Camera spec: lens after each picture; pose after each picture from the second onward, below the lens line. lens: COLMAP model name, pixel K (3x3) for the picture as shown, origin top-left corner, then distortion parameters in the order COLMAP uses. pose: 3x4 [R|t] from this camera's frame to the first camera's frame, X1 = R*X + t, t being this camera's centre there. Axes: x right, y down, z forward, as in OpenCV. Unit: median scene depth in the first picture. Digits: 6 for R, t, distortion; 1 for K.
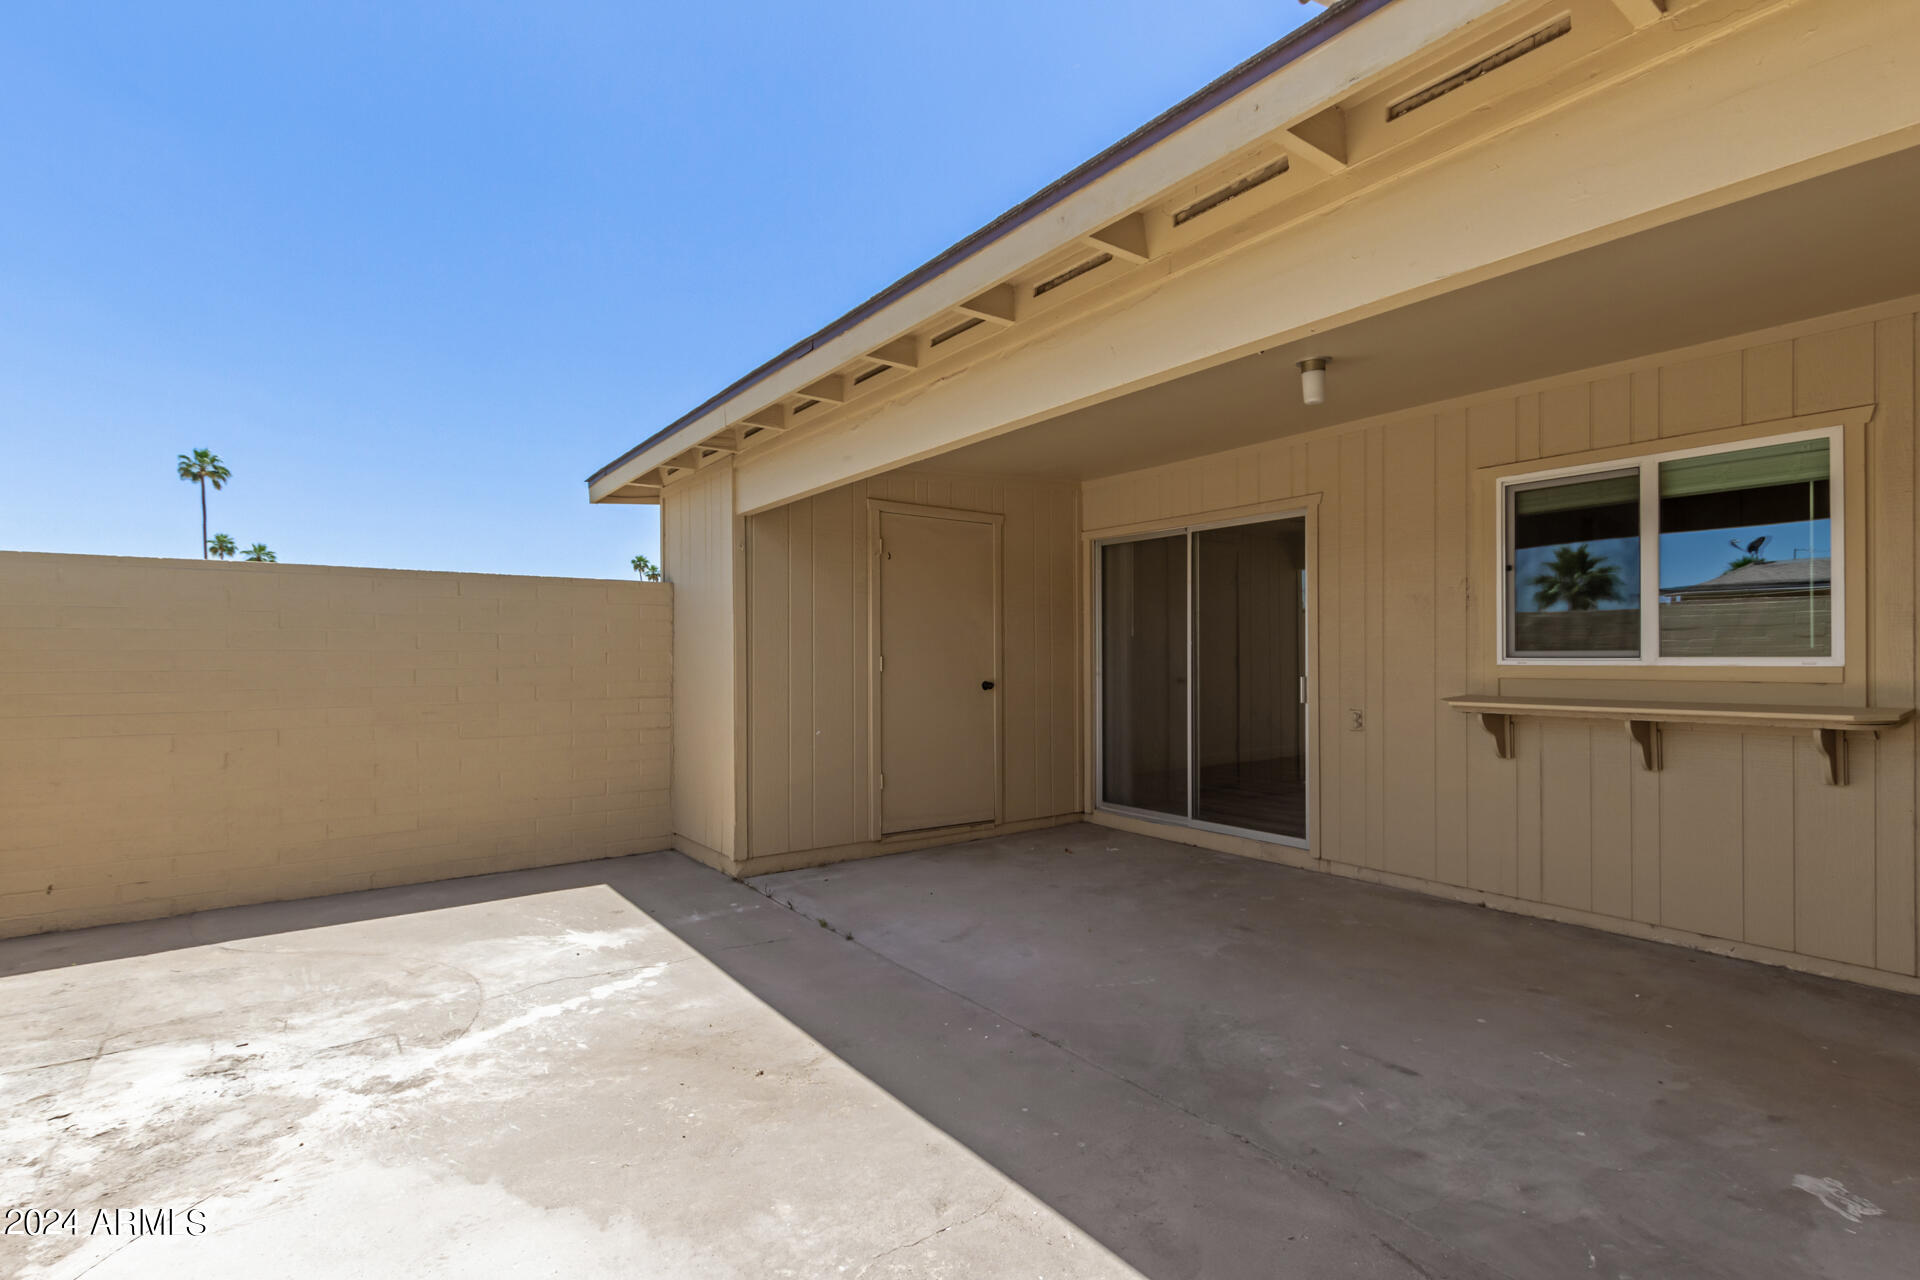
lens RADIAL K [[889.1, 0, 954.9], [0, 889.1, 650.3], [0, 0, 1]] dist [-0.001805, -0.001761]
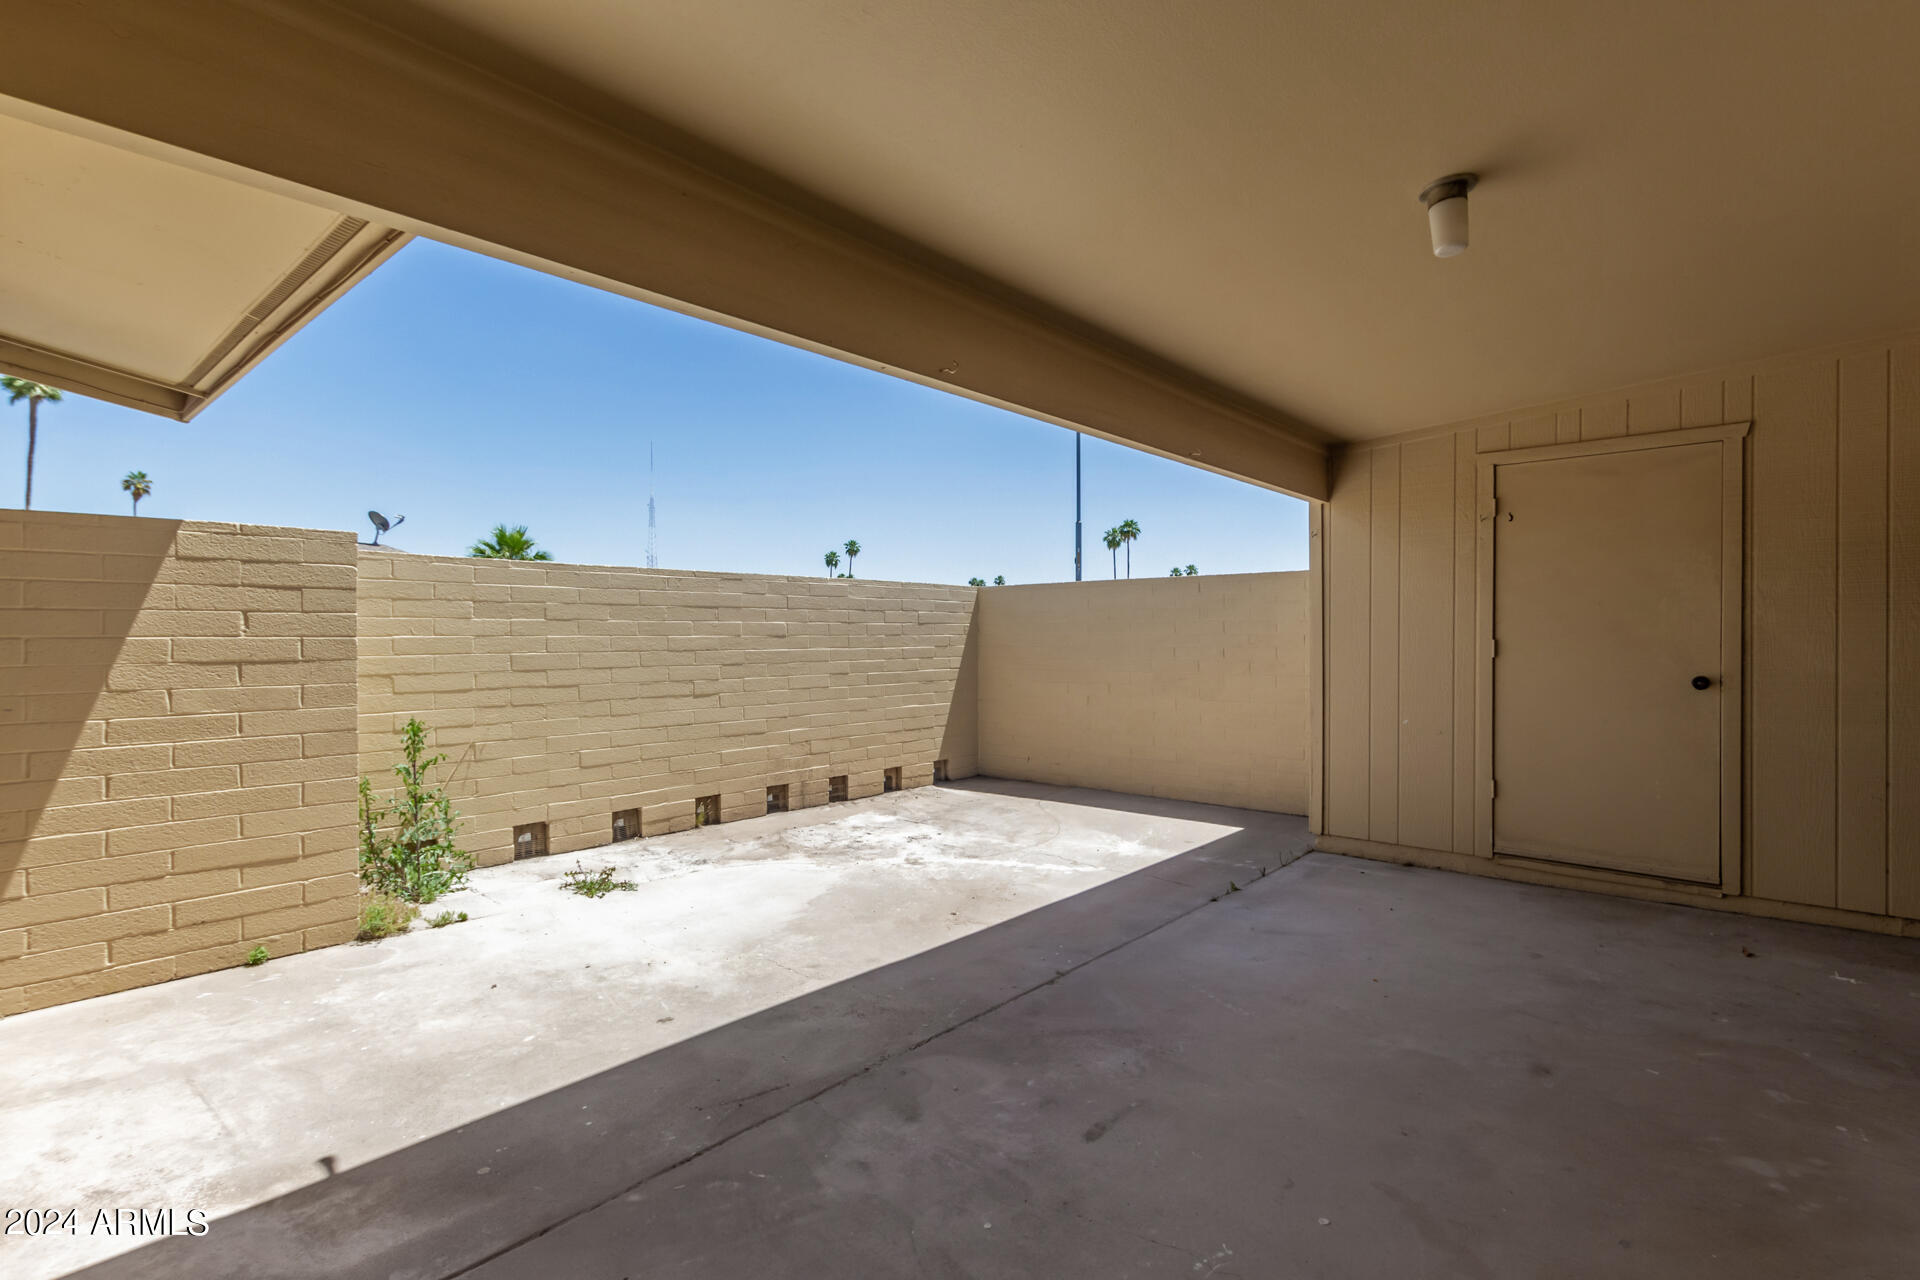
lens RADIAL K [[889.1, 0, 959.1], [0, 889.1, 634.2], [0, 0, 1]] dist [-0.001805, -0.001761]
pose [[0.229133, 0.002514, -0.973392, 0.966852], [0.007390, 0.999963, 0.004322, -0.008318], [0.973367, -0.008184, 0.229106, 0.505228]]
